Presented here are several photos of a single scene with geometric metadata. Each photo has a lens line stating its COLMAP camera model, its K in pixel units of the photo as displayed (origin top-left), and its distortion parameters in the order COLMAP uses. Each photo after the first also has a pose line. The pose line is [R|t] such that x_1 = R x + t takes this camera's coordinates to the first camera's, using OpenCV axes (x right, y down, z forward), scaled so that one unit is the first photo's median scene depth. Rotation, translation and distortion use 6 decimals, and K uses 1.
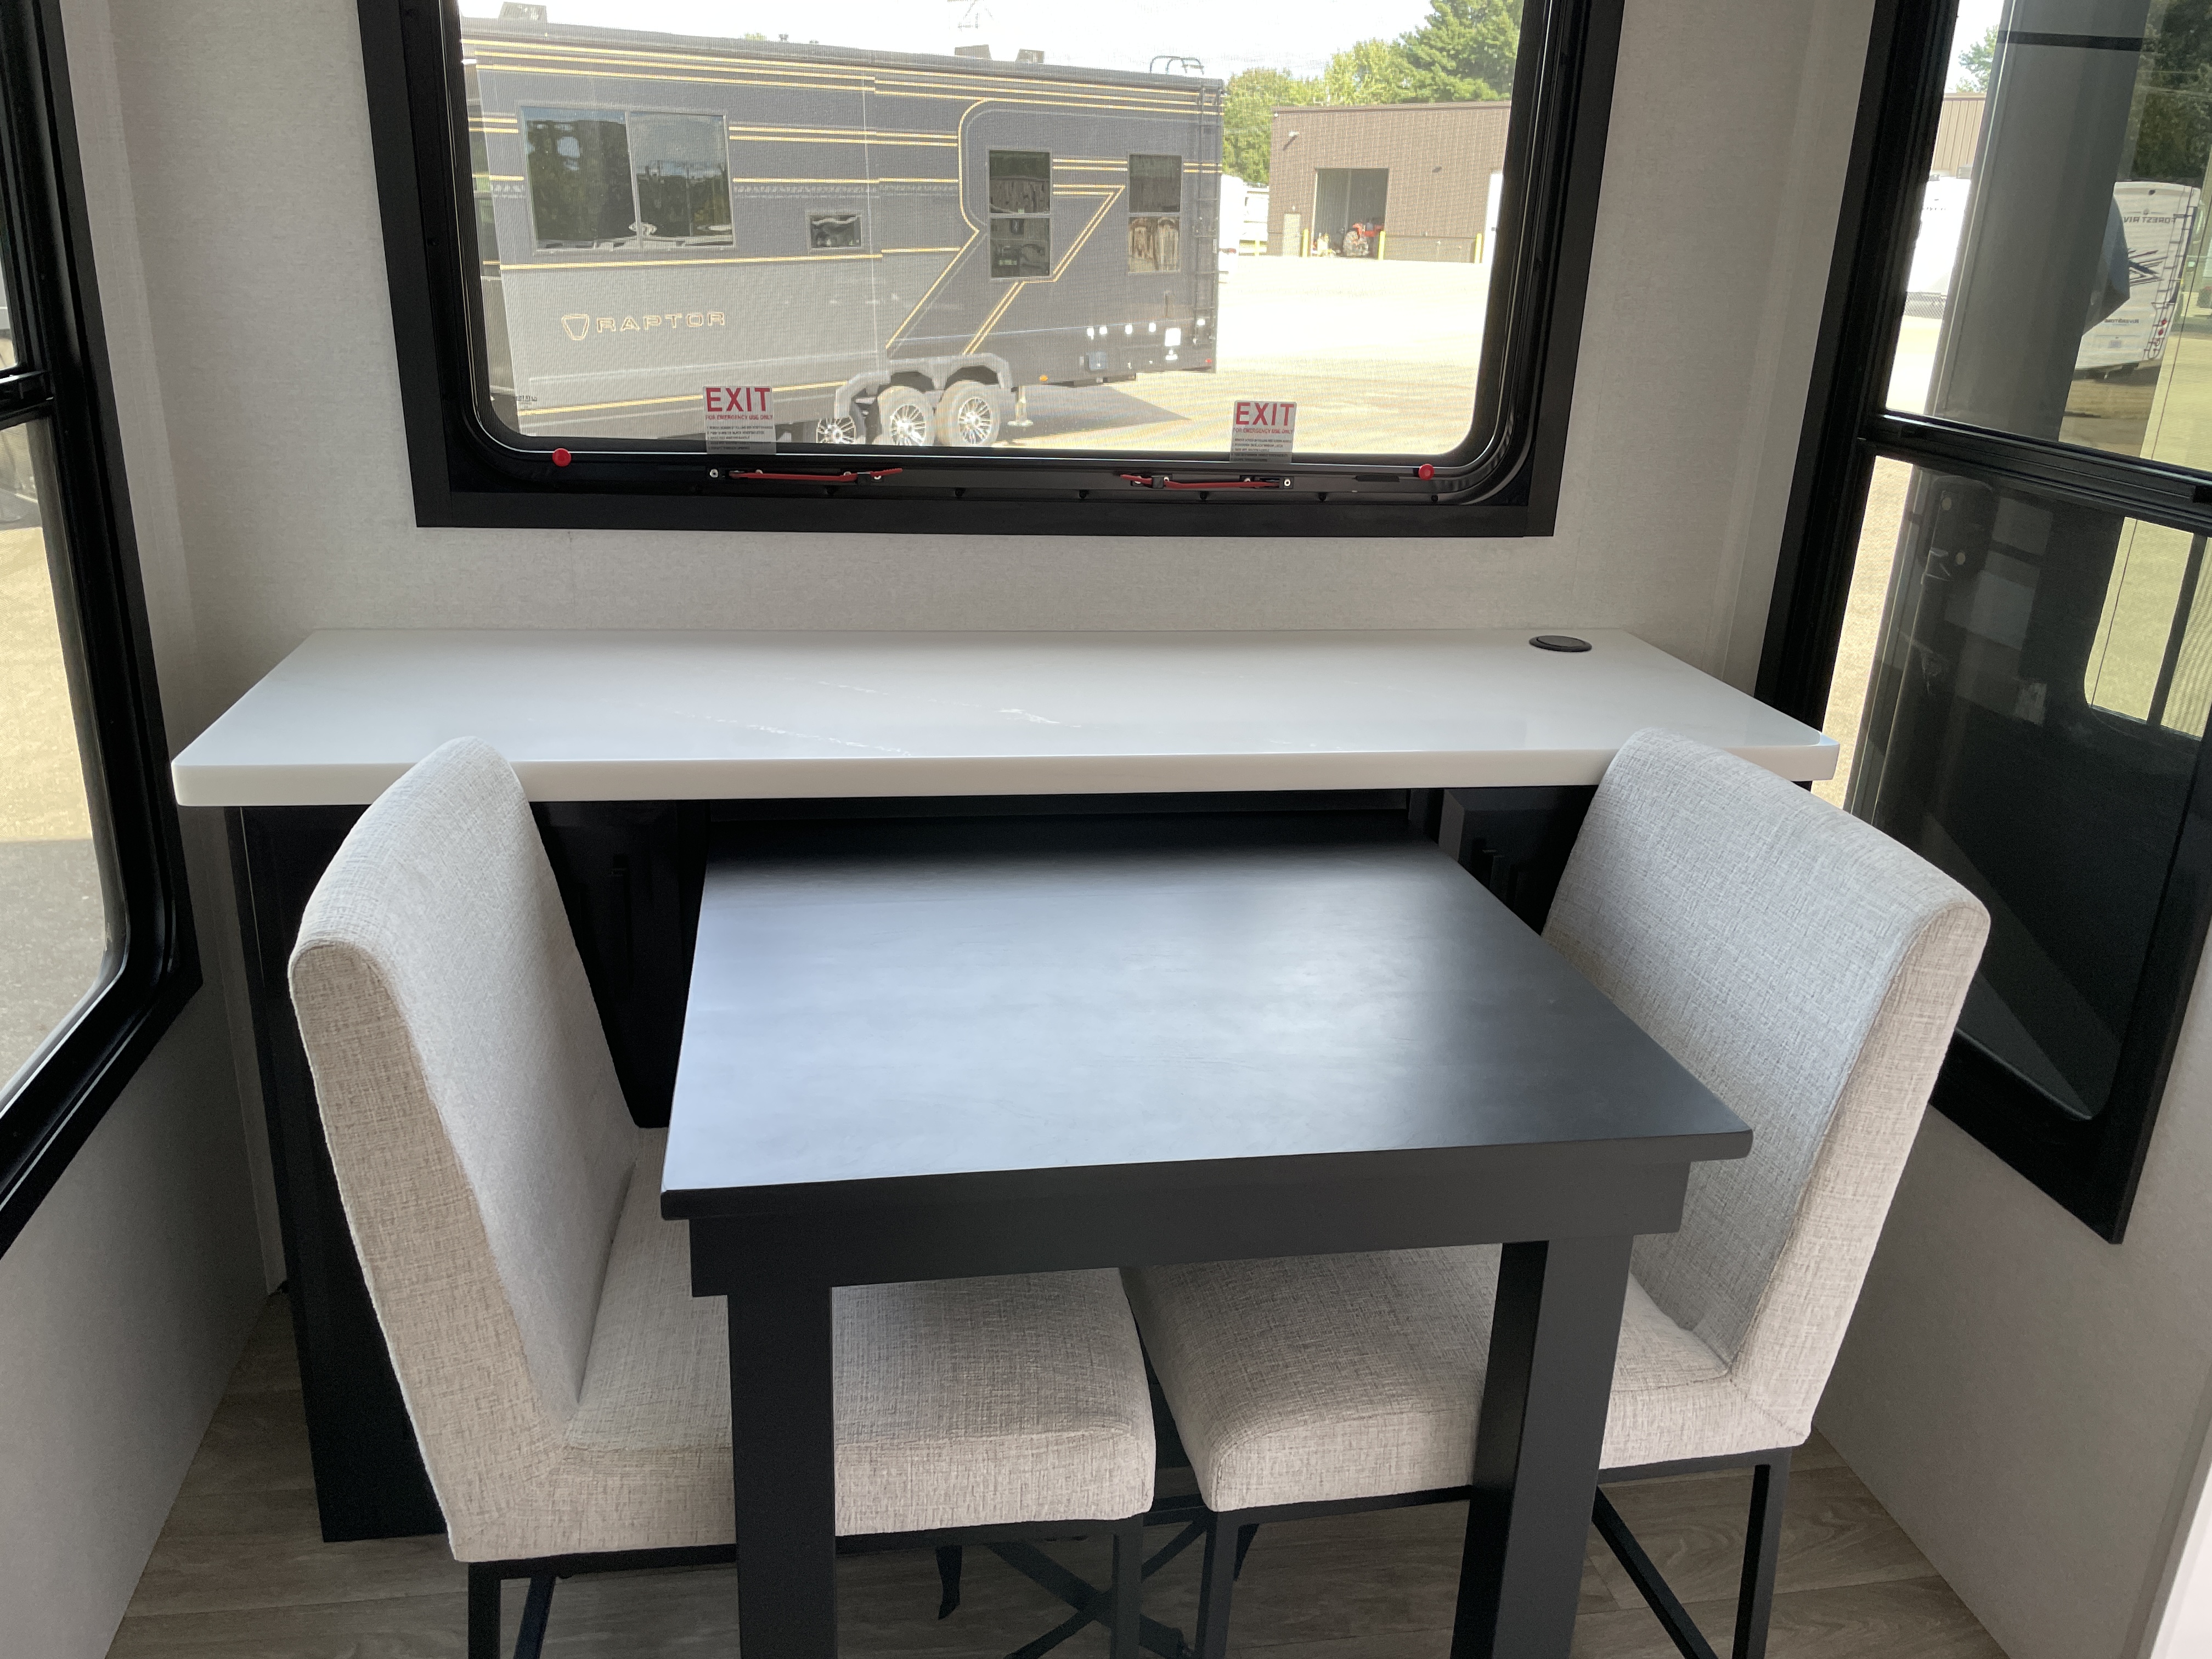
lens RADIAL K [[1700.0, 0, 1109.2], [0, 1700.0, 826.6], [0, 0, 1]] dist [0.070815, -0.085032]
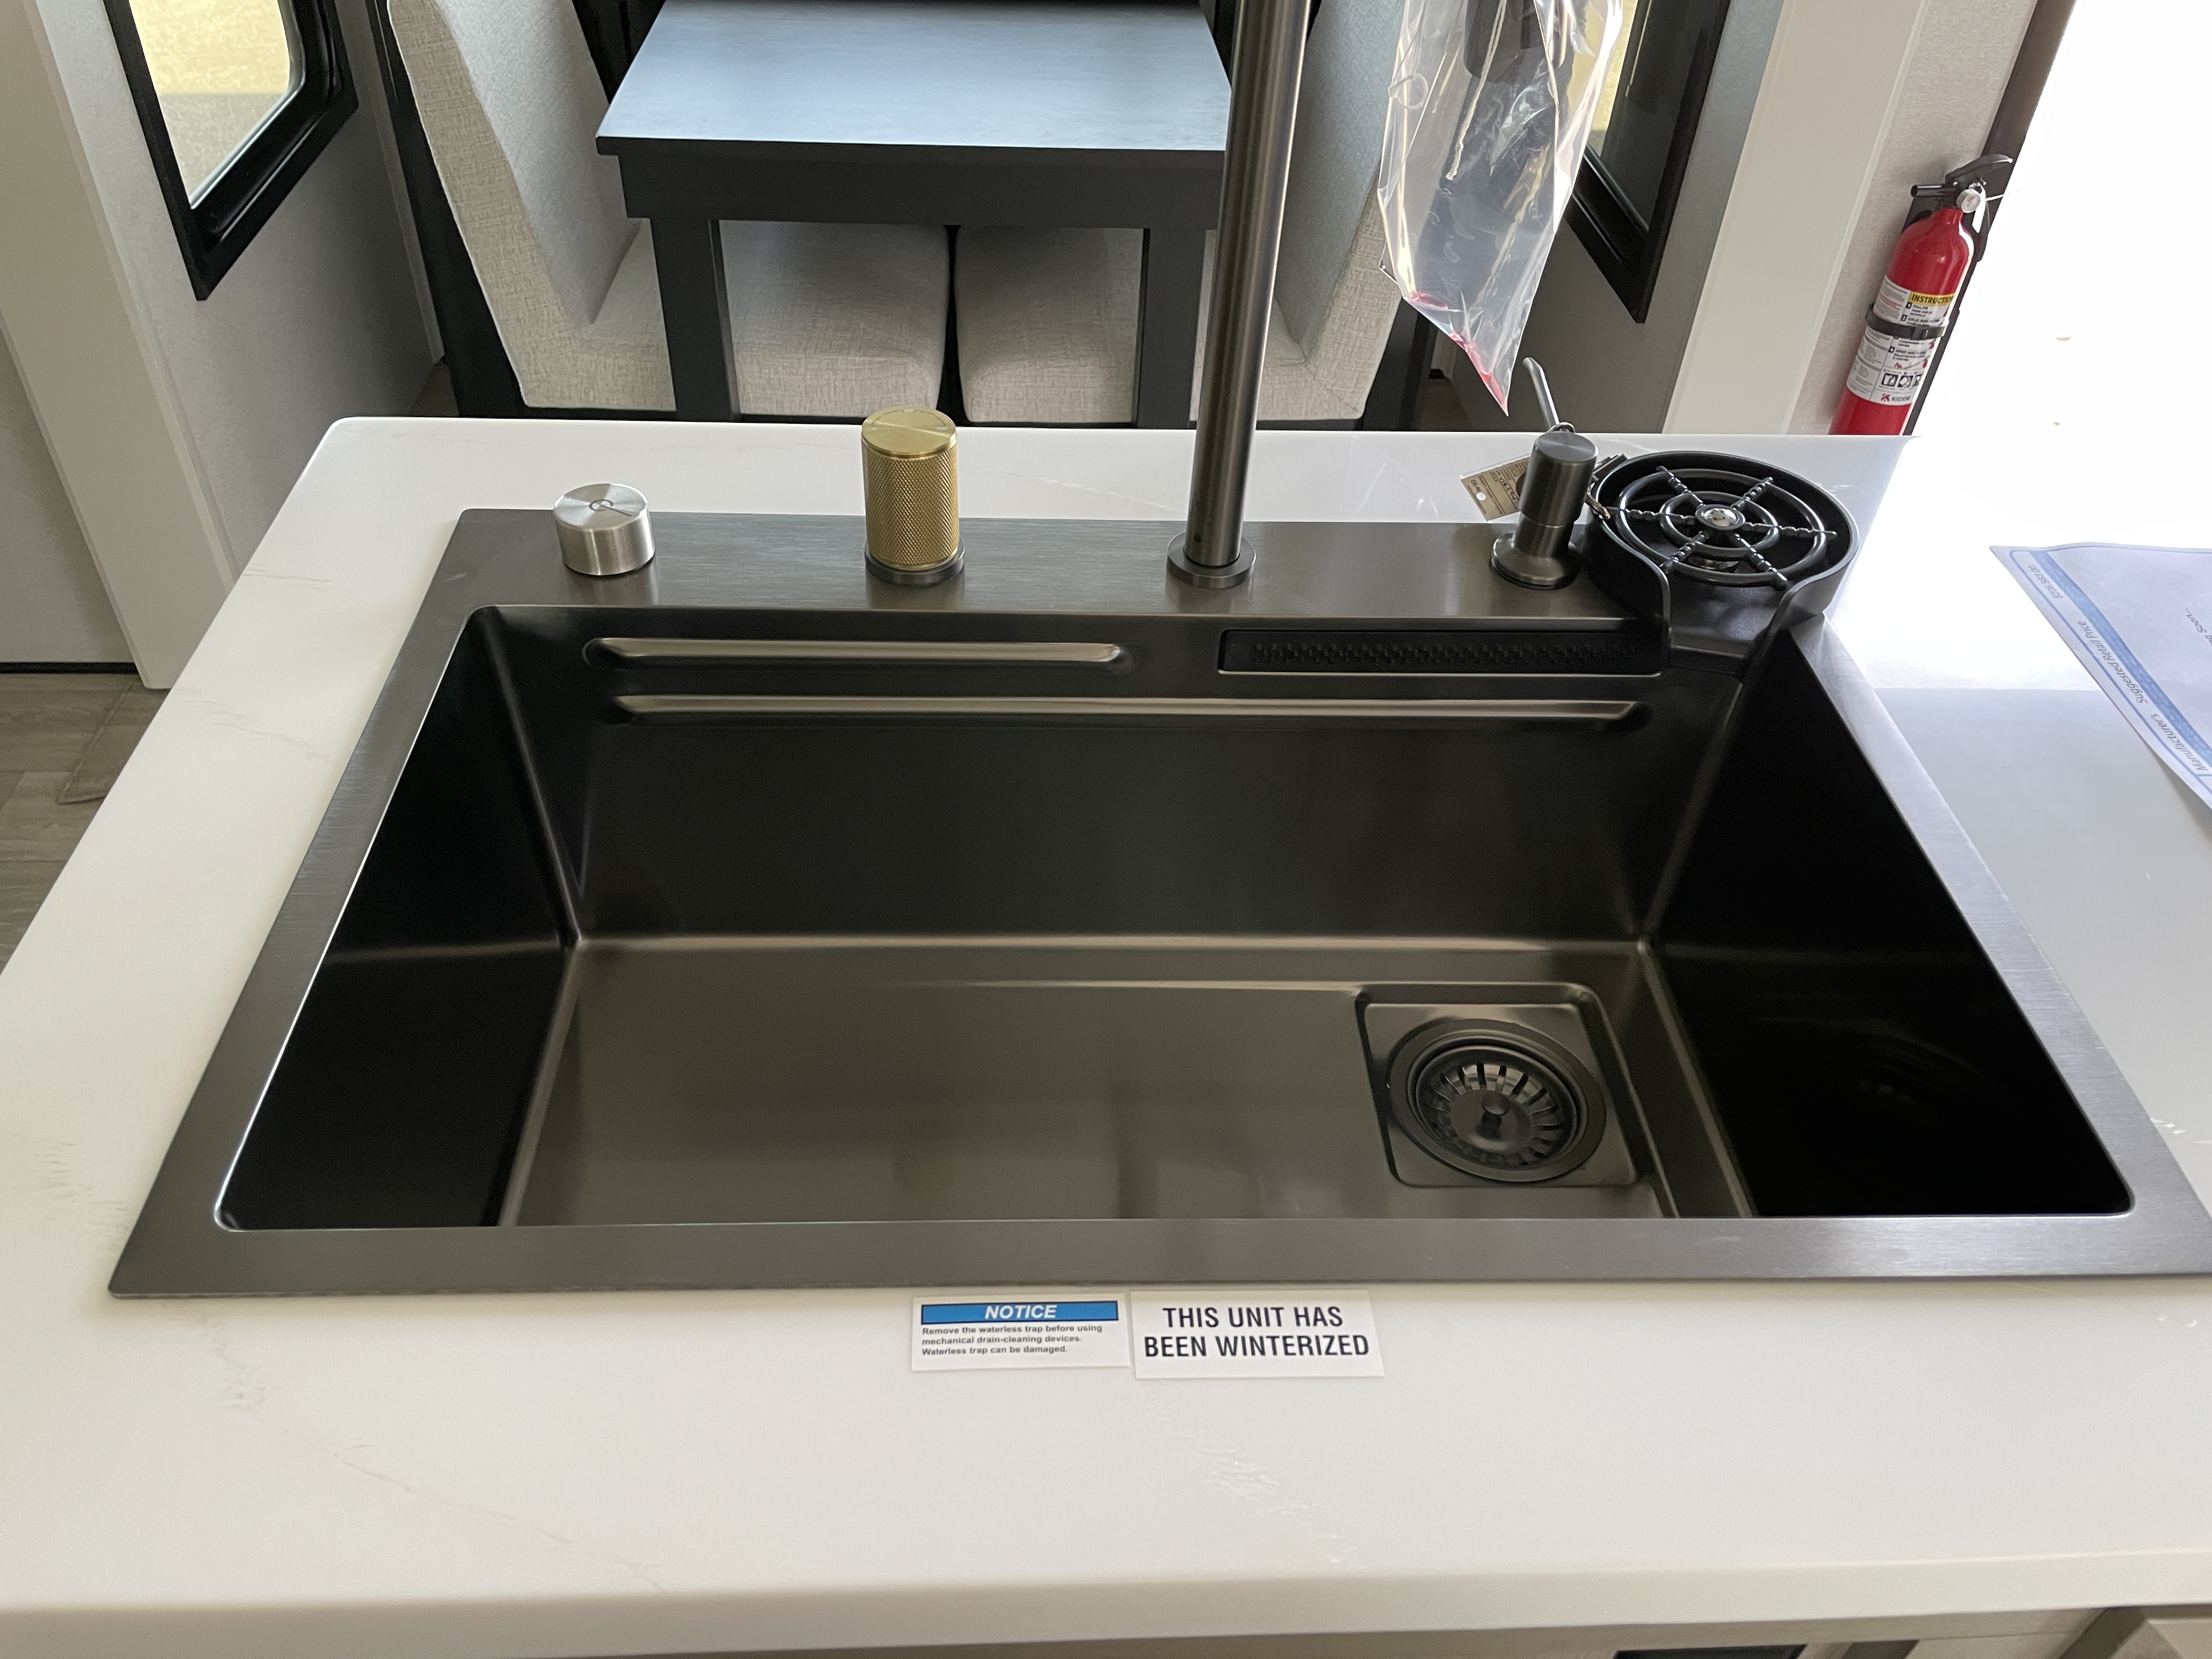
lens RADIAL K [[1700.0, 0, 1103.5], [0, 1700.0, 836.1], [0, 0, 1]] dist [0.070815, -0.085032]
pose [[0.992916, 0.075969, -0.091356, 0.378806], [-0.038458, 0.932984, 0.357857, 0.182816], [0.112420, -0.351809, 0.929297, -0.676677]]
